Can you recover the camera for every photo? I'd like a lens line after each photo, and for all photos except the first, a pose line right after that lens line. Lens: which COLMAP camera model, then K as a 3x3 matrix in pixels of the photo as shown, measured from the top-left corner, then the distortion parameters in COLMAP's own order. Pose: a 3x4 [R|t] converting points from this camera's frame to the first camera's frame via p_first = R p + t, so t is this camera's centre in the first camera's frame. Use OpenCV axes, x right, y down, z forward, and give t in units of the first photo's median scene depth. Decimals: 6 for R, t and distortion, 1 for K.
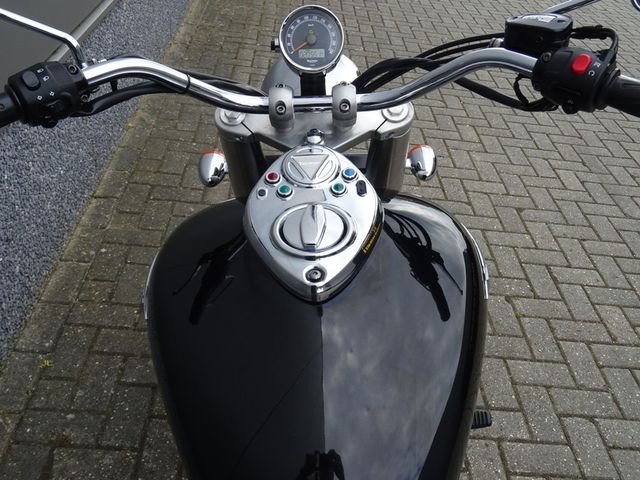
lens RADIAL K [[625.3, 0, 320.0], [0, 625.3, 240.0], [0, 0, 1]] dist [-0.001014, -0.000864]
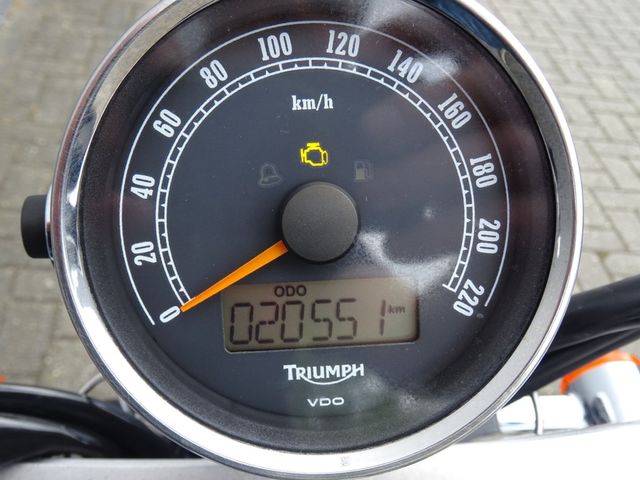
lens RADIAL K [[756.9, 0, 320.0], [0, 756.9, 240.0], [0, 0, 1]] dist [0.012243, 0.008240]
pose [[0.997735, -0.014468, 0.065690, -0.023545], [0.010992, 0.998536, 0.052970, -0.323661], [-0.066360, -0.052128, 0.996433, 0.840692]]
